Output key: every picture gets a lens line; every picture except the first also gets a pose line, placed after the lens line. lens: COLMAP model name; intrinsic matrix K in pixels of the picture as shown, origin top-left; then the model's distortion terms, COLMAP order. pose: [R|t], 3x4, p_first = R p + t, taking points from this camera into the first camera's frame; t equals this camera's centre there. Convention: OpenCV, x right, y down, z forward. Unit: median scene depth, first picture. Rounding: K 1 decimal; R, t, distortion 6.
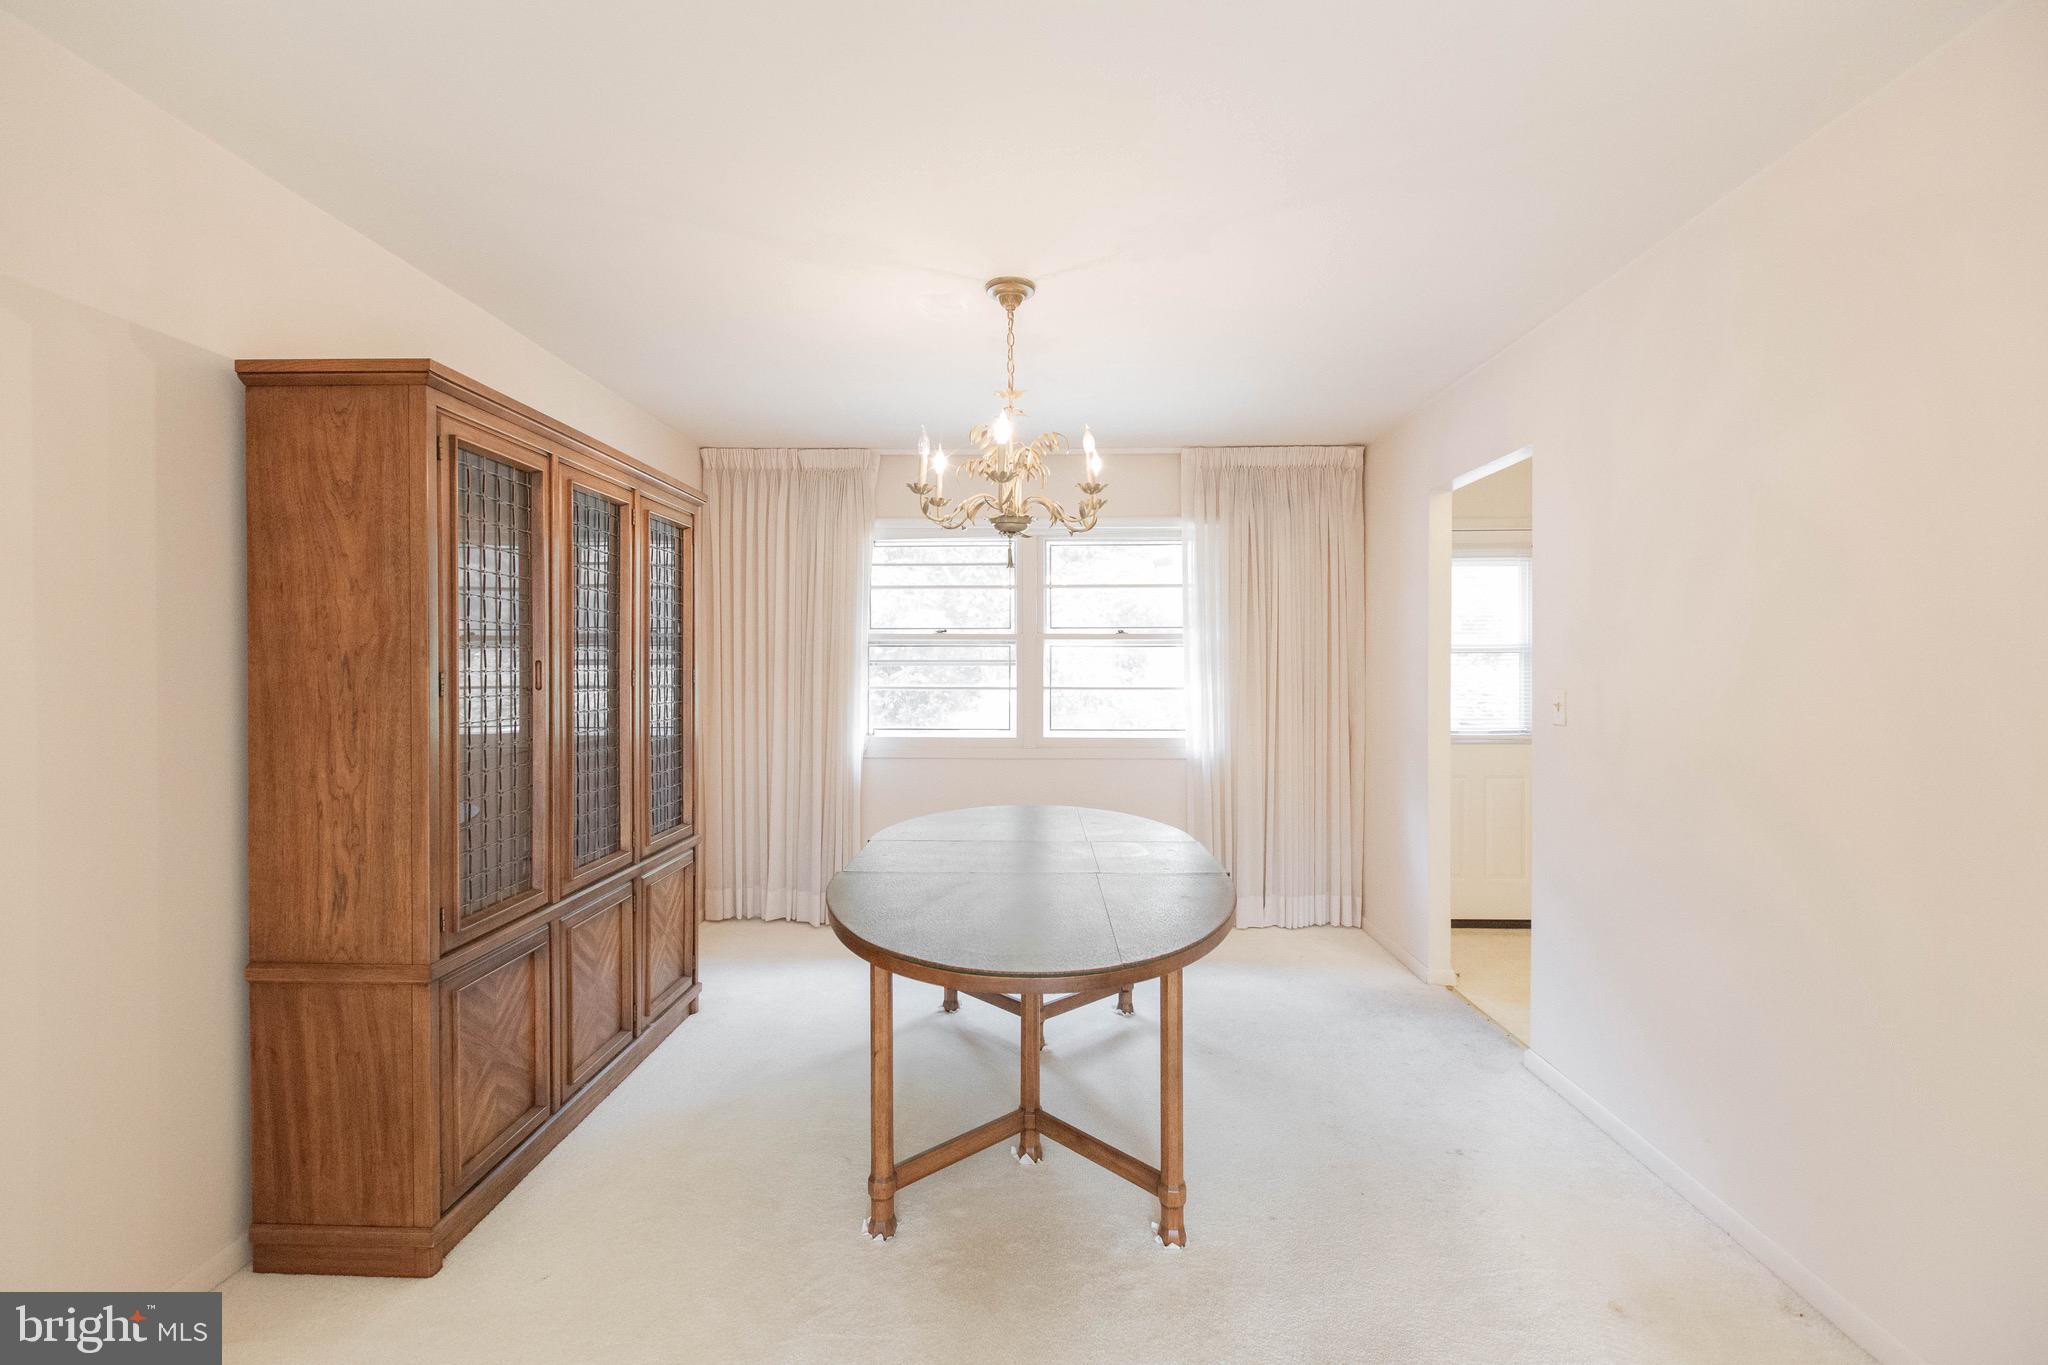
lens RADIAL K [[909.1, 0, 1018.9], [0, 909.1, 674.4], [0, 0, 1]] dist [0.000454, -0.000134]
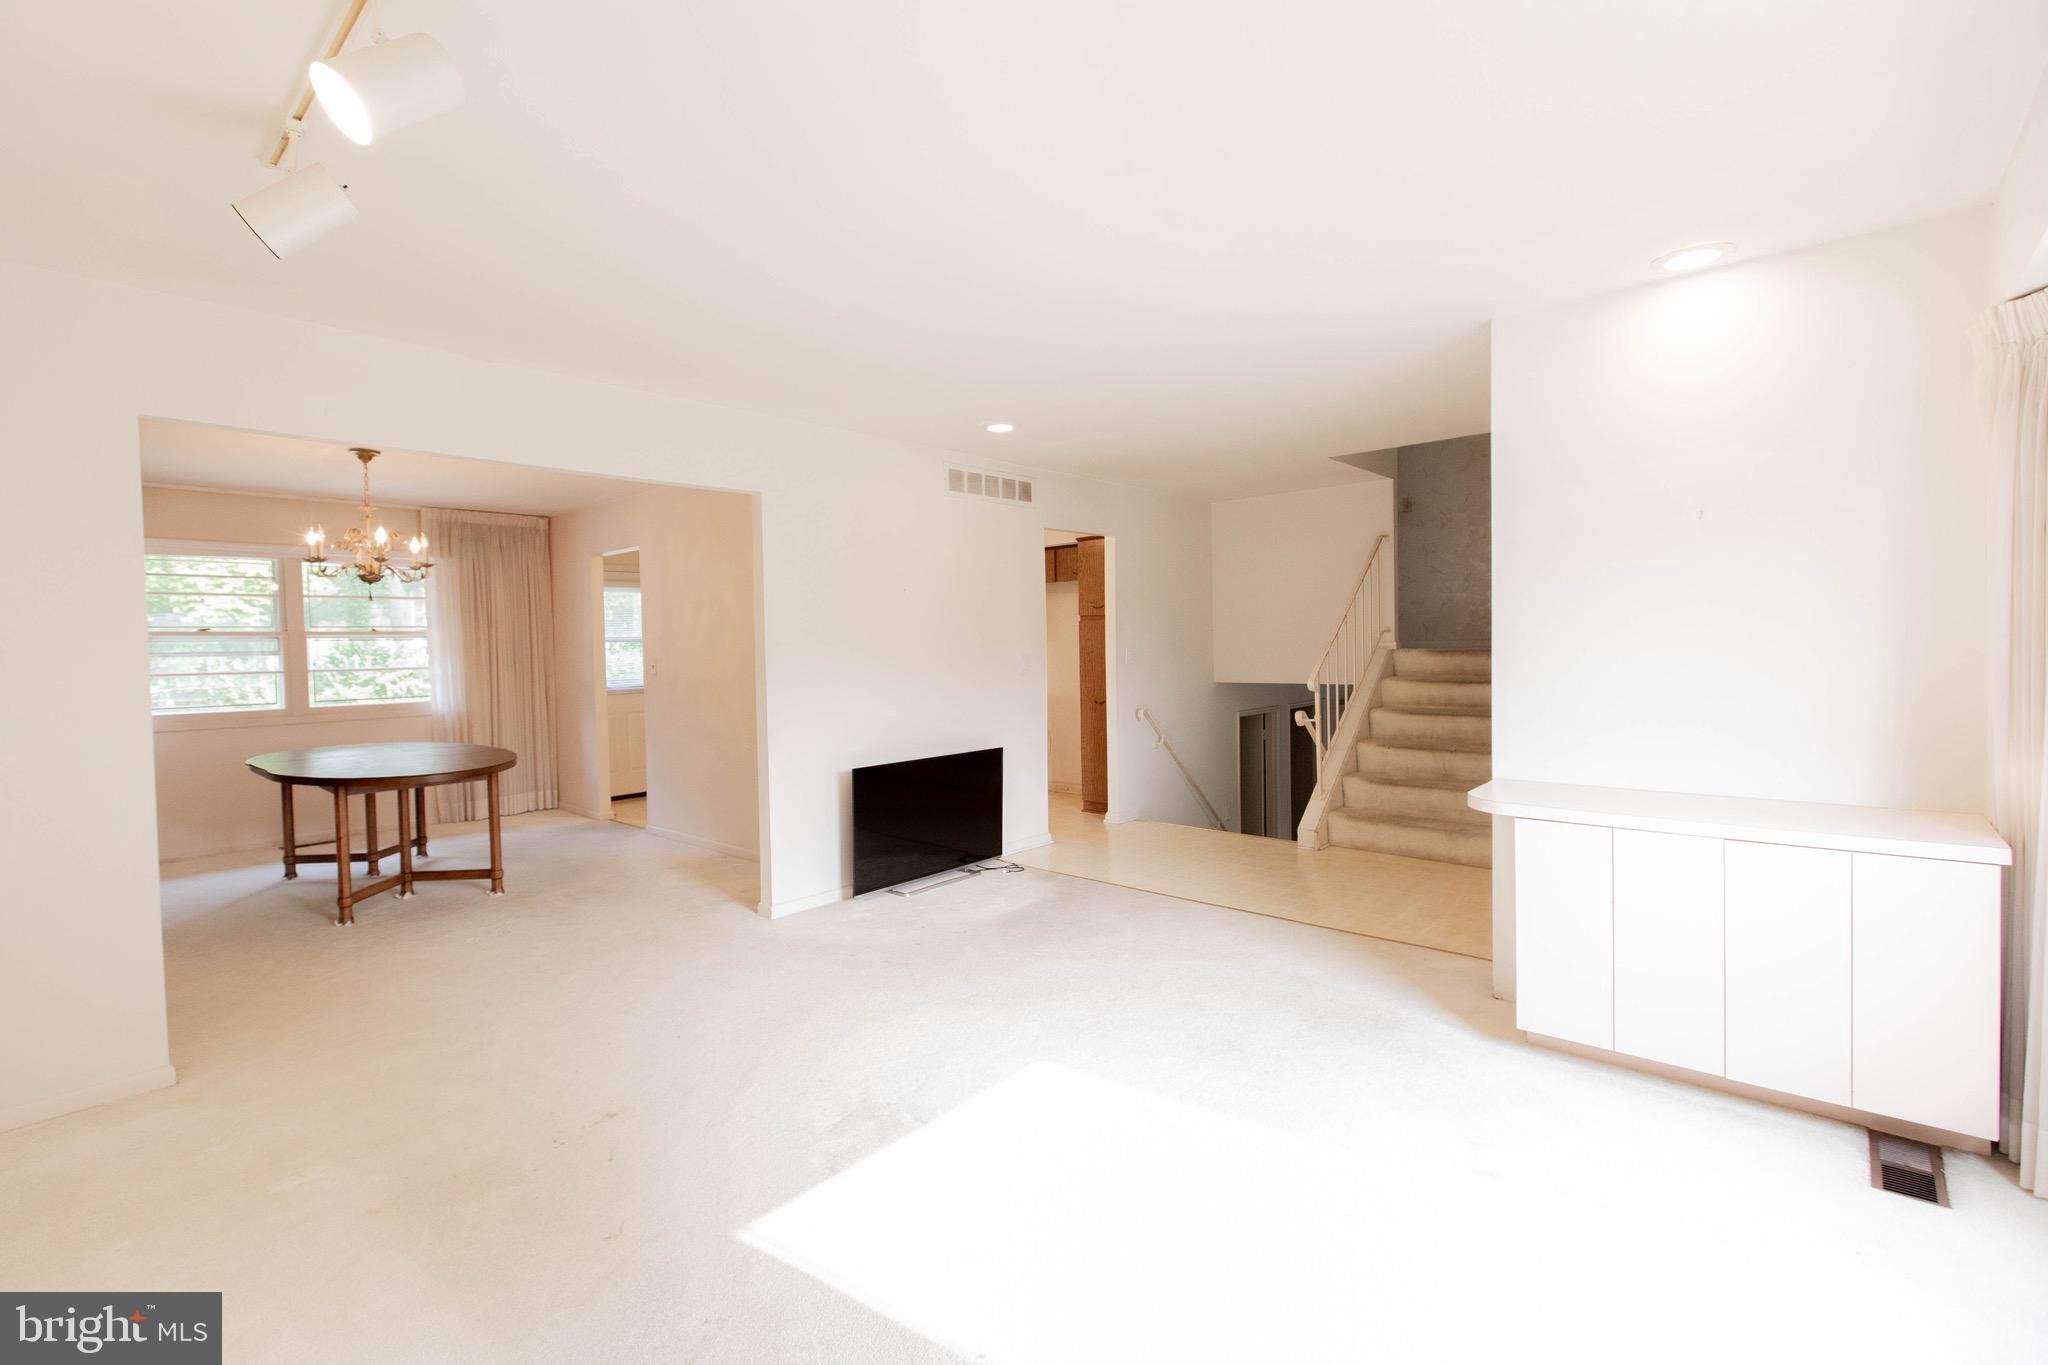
lens RADIAL K [[909.1, 0, 1018.9], [0, 909.1, 674.4], [0, 0, 1]] dist [0.000454, -0.000134]
pose [[0.645634, -0.035892, 0.762803, -0.639579], [0.022649, 0.999355, 0.027852, 0.011984], [-0.763311, -0.000705, 0.646030, -1.356974]]
